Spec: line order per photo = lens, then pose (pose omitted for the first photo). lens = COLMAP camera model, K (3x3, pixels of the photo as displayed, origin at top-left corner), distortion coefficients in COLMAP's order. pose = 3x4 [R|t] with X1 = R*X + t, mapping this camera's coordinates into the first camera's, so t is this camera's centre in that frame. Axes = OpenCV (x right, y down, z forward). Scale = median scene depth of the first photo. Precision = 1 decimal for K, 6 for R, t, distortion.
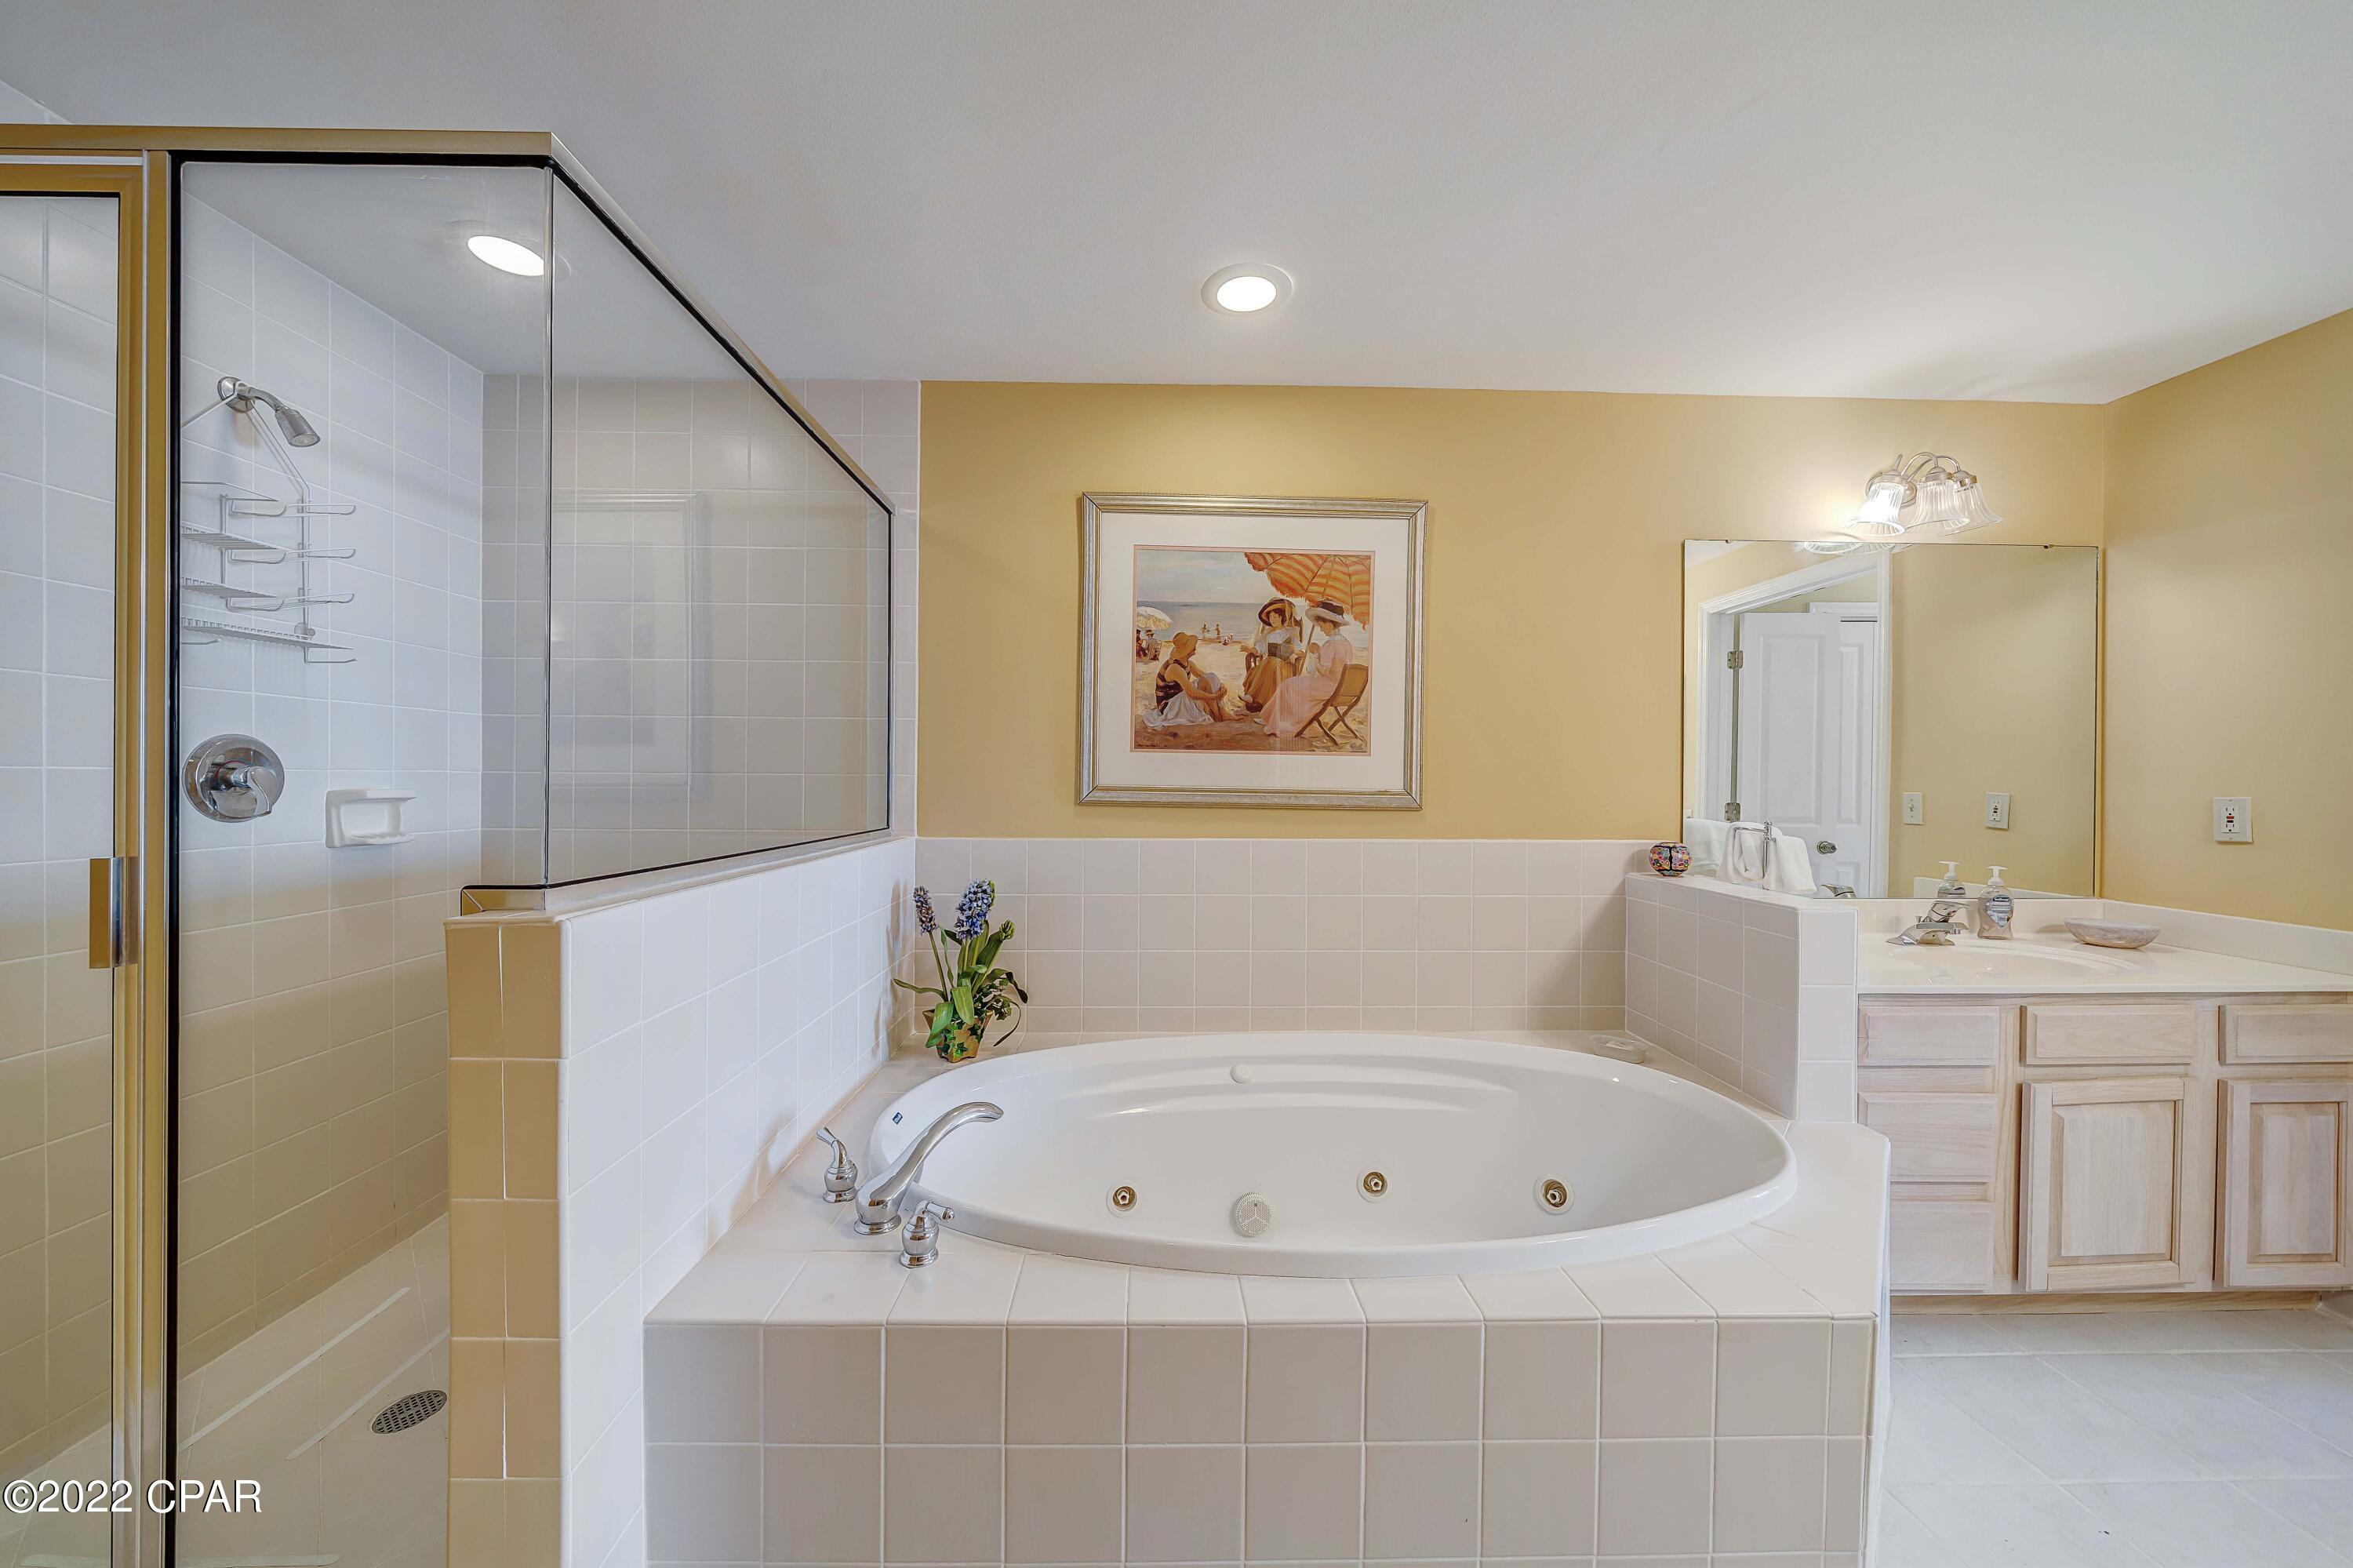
lens RADIAL K [[820.0, 0, 1171.4], [0, 820.0, 783.8], [0, 0, 1]] dist [-0.005207, 0.000386]
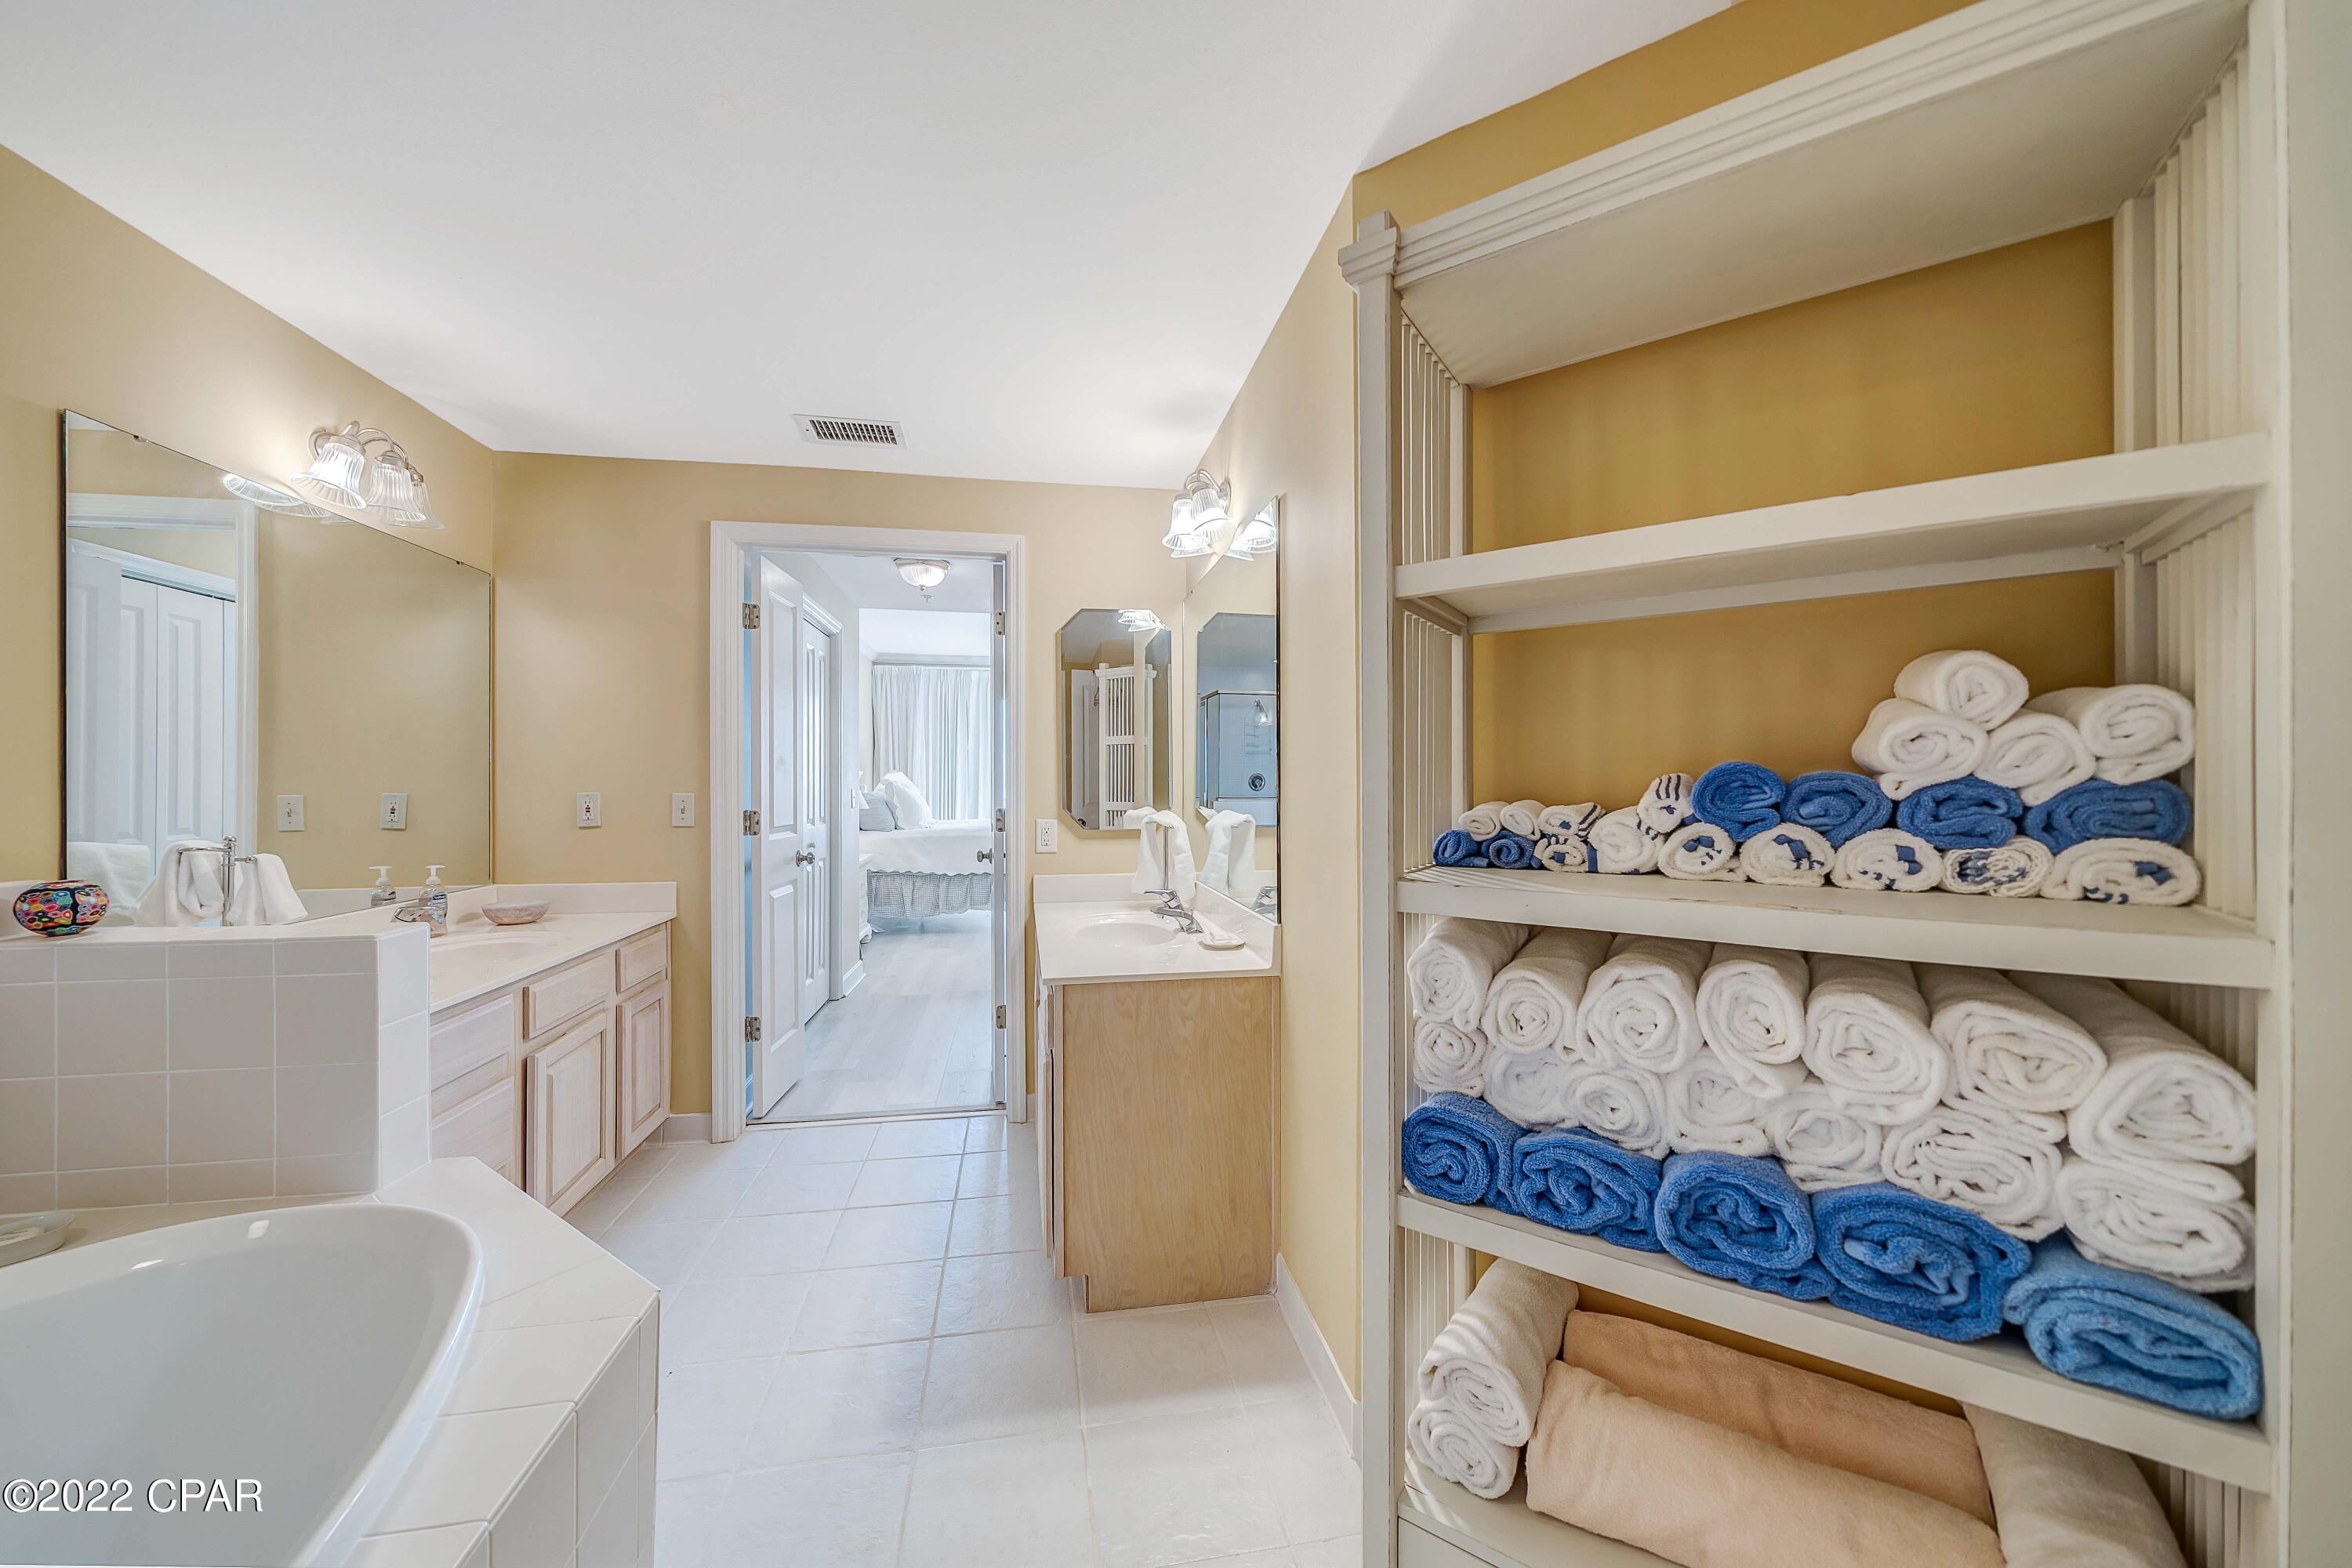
lens RADIAL K [[819.6, 0, 1171.3], [0, 819.6, 785.0], [0, 0, 1]] dist [-0.005207, 0.000386]
pose [[-0.146955, -0.009118, 0.989101, -0.168175], [0.009156, 0.999902, 0.010578, -0.002041], [-0.989101, 0.010610, -0.146857, 0.309700]]
